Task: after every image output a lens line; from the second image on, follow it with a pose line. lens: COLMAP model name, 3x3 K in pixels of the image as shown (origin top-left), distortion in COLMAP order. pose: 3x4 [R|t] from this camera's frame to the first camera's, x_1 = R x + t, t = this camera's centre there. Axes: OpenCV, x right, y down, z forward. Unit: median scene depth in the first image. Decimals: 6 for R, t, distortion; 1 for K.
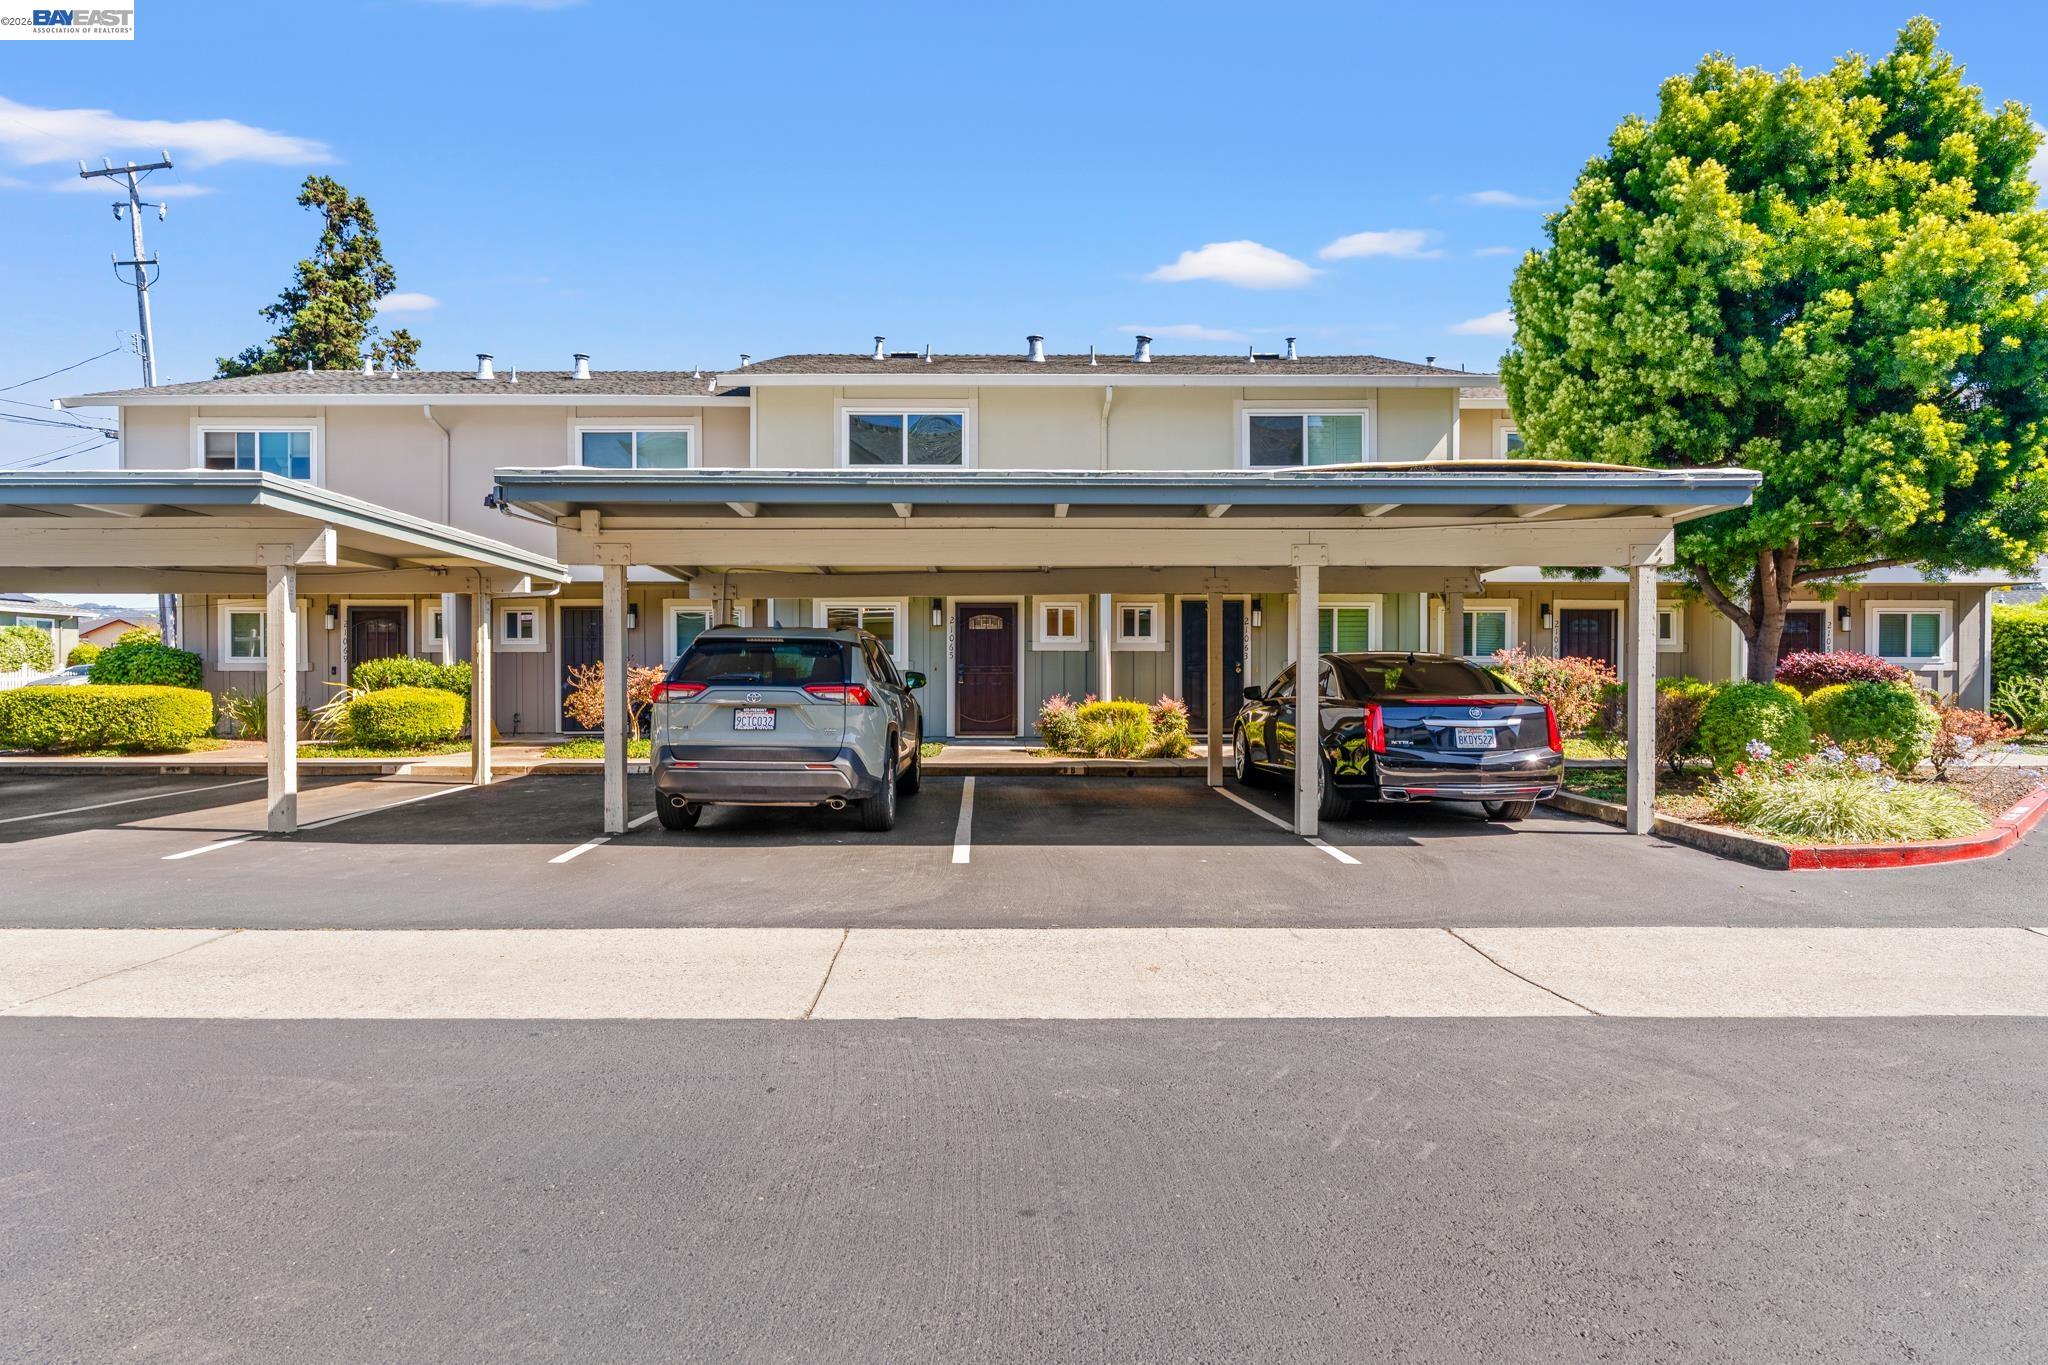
lens RADIAL K [[1139.2, 0, 1003.1], [0, 1139.2, 683.5], [0, 0, 1]] dist [-0.003663, -0.003014]
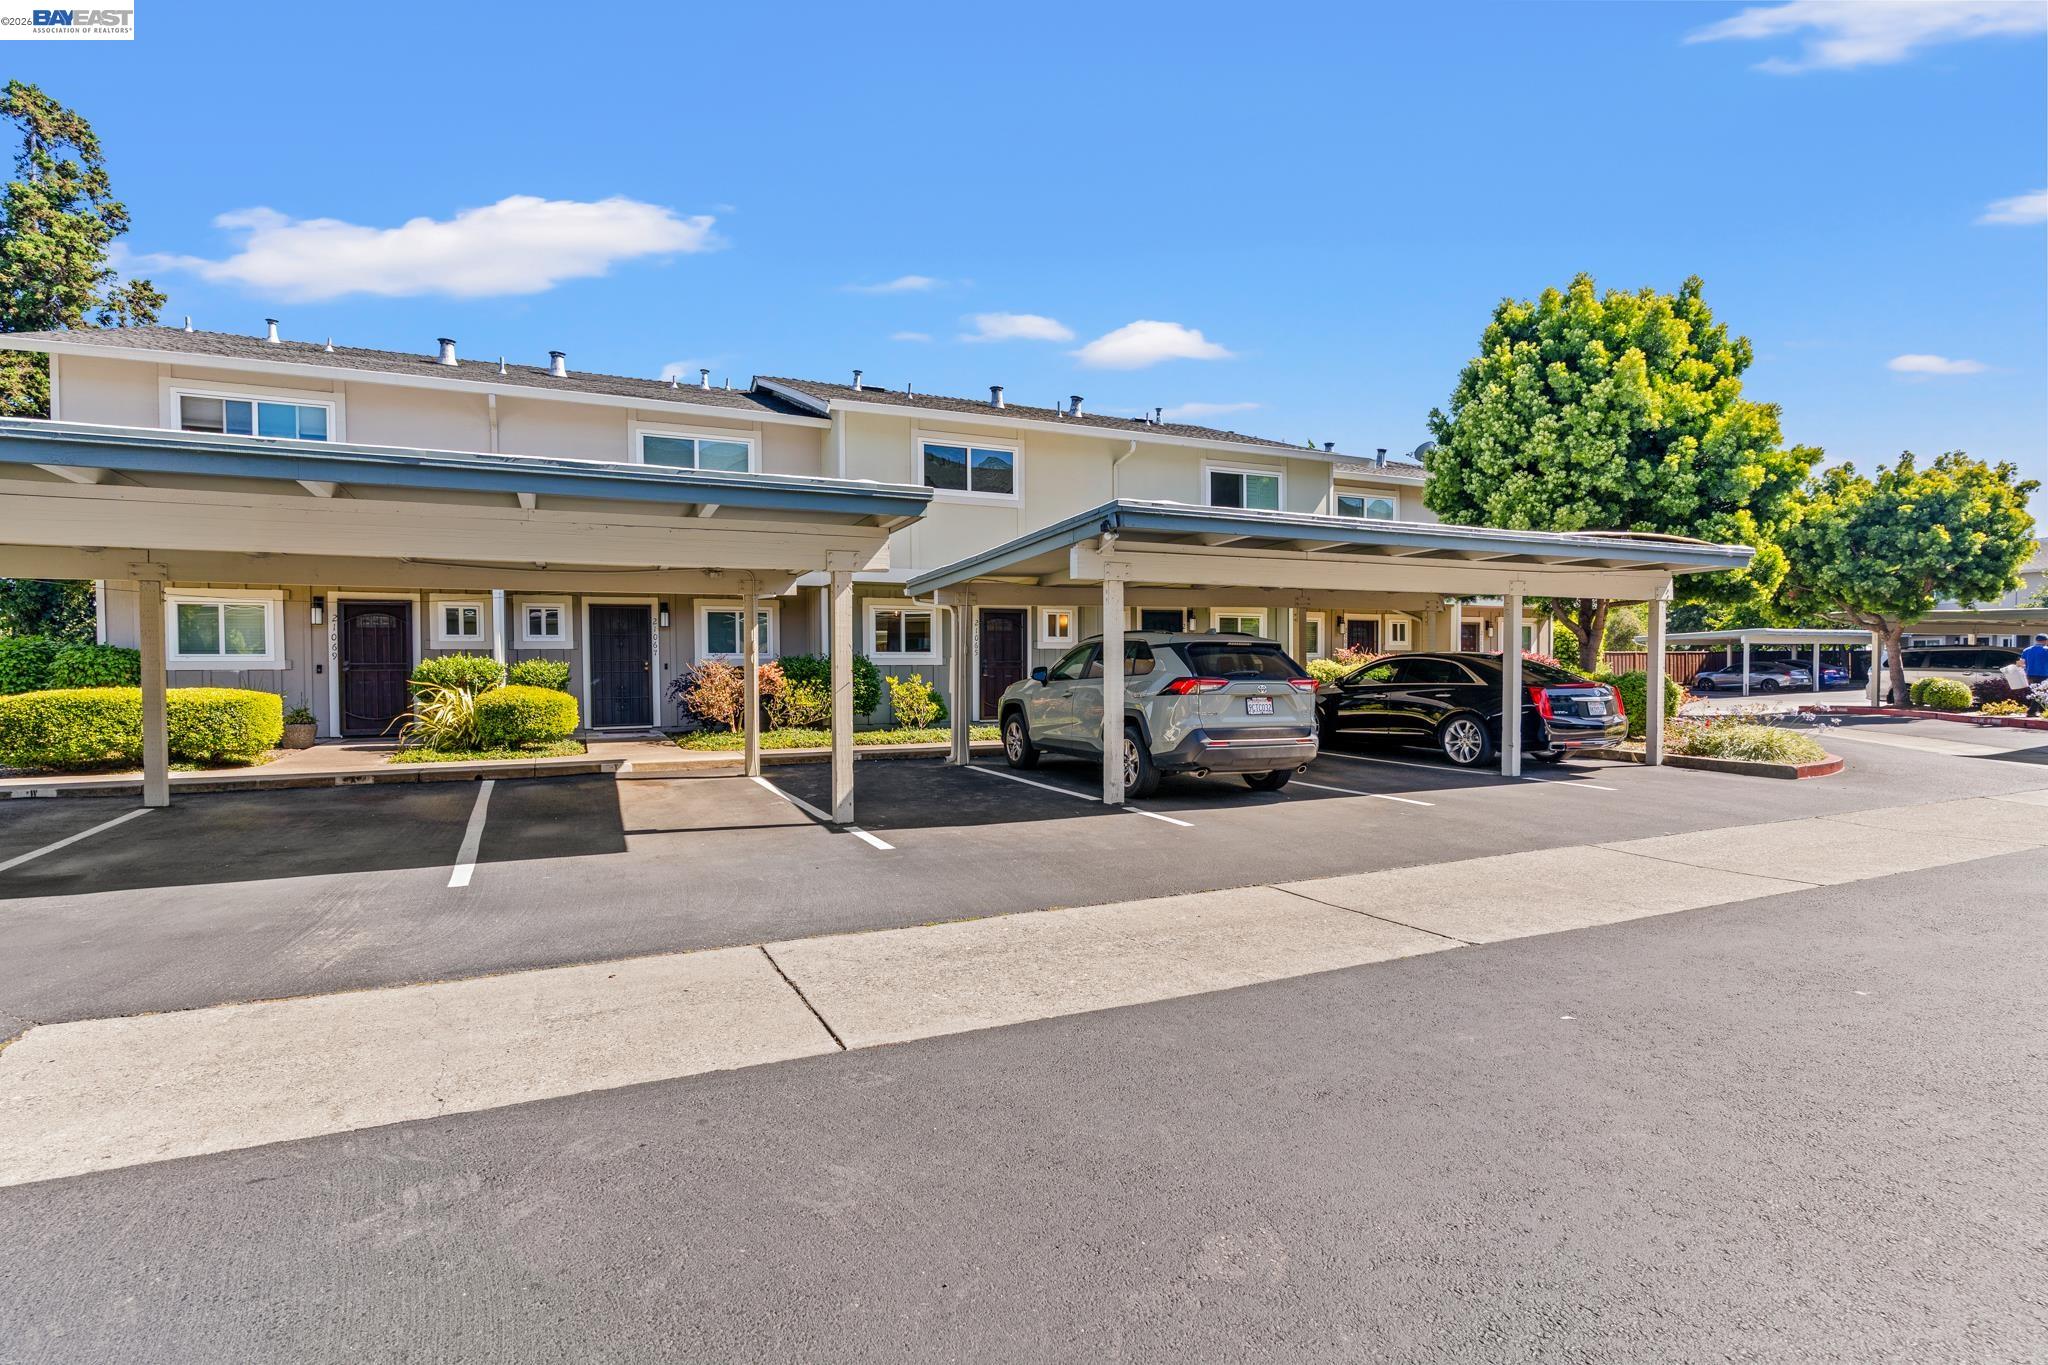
lens RADIAL K [[990.5, 0, 988.1], [0, 990.5, 688.8], [0, 0, 1]] dist [-0.005020, 0.004284]
pose [[0.910676, -0.015201, 0.412840, -0.592088], [0.008835, 0.999811, 0.017326, -0.006255], [-0.413026, -0.012131, 0.910639, 0.067581]]
